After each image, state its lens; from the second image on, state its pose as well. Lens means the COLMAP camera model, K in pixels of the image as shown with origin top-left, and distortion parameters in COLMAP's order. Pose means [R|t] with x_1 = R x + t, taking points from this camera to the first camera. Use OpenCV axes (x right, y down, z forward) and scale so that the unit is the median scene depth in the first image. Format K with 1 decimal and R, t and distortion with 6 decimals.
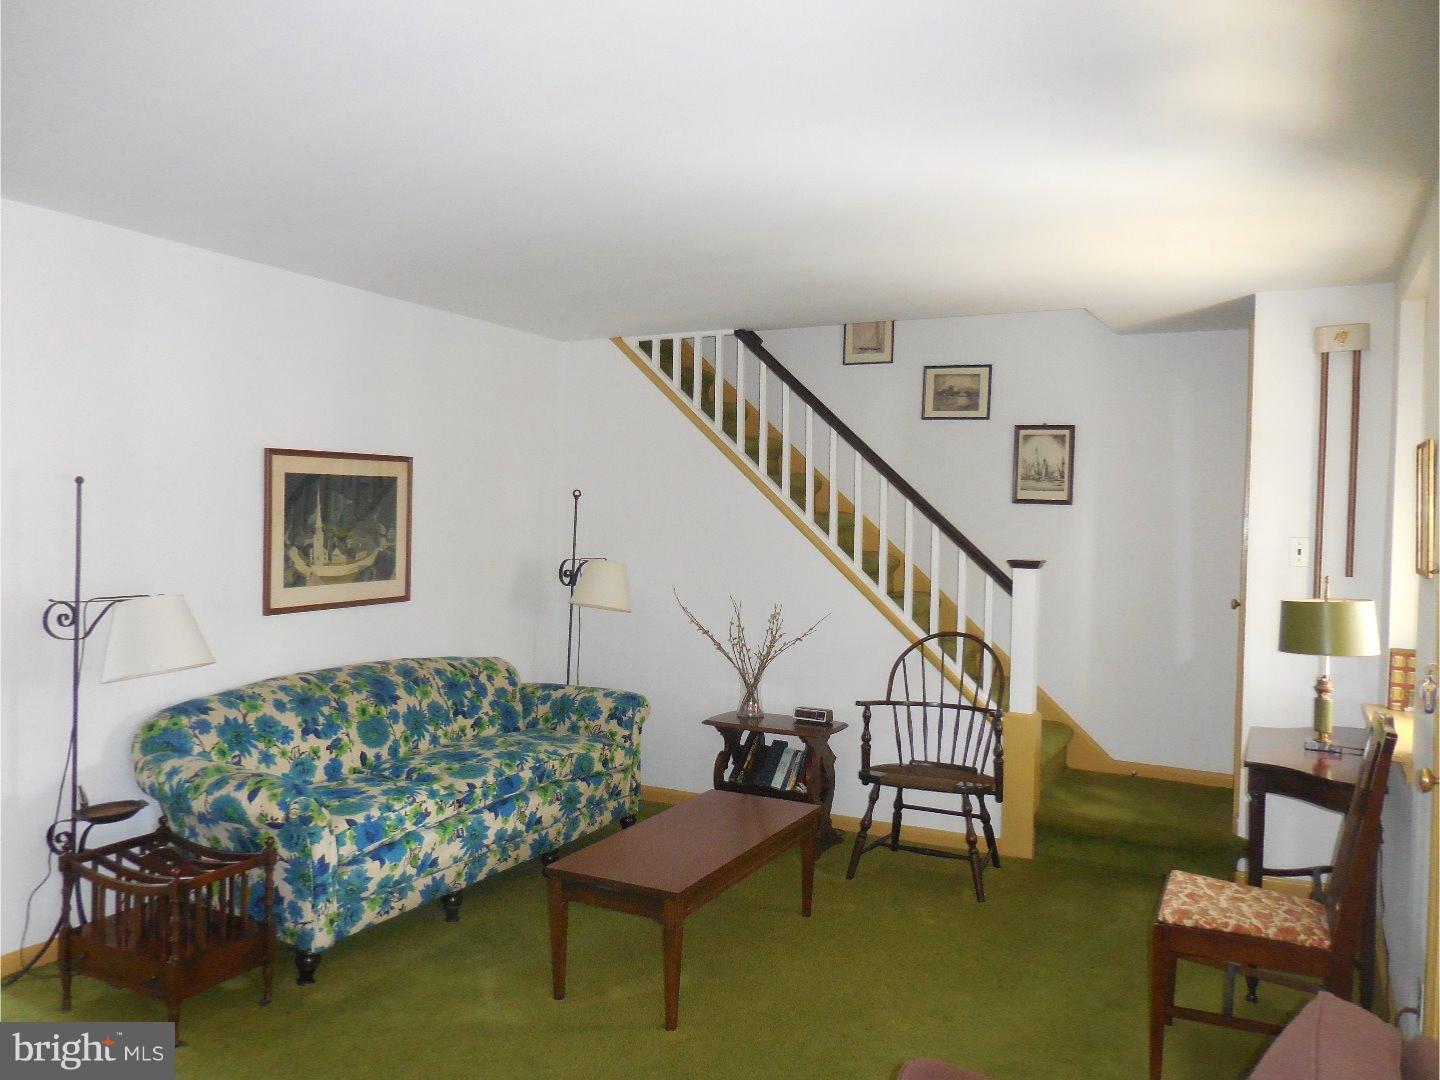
lens RADIAL K [[1107.6, 0, 719.7], [0, 1107.6, 539.0], [0, 0, 1]] dist [0.004058, 0.000433]
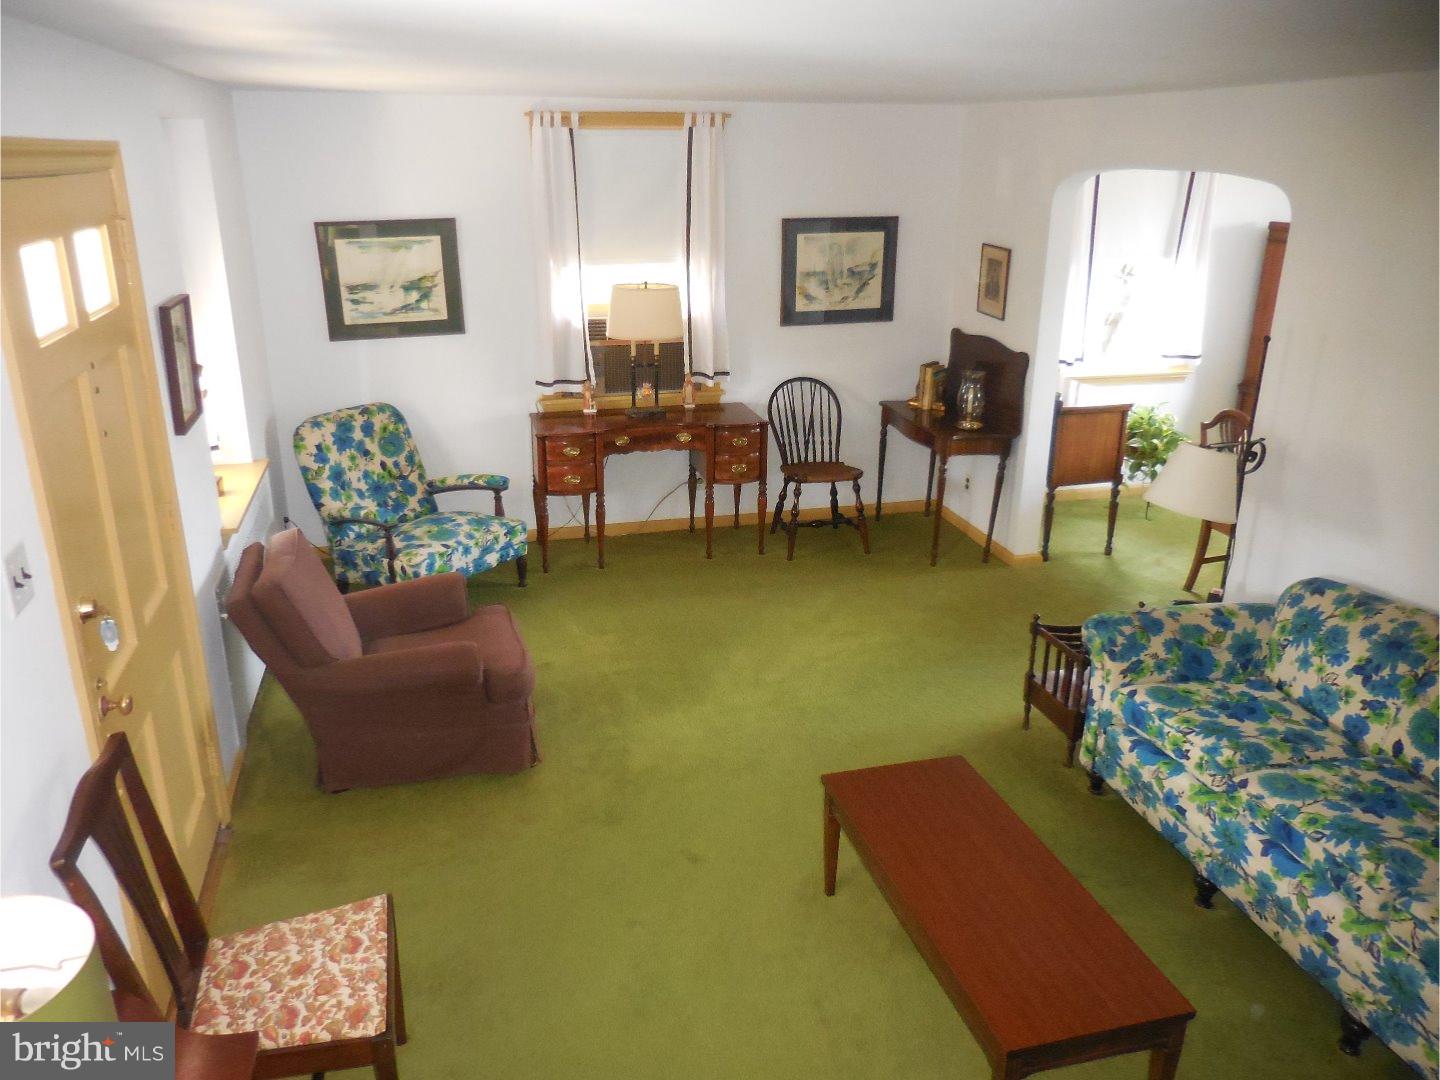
lens RADIAL K [[1107.6, 0, 720.2], [0, 1107.6, 538.8], [0, 0, 1]] dist [0.004058, 0.000433]
pose [[-0.745941, 0.200065, -0.635253, 0.504860], [-0.036033, 0.940296, 0.338446, -0.187996], [0.665037, 0.275351, -0.694196, 1.228511]]
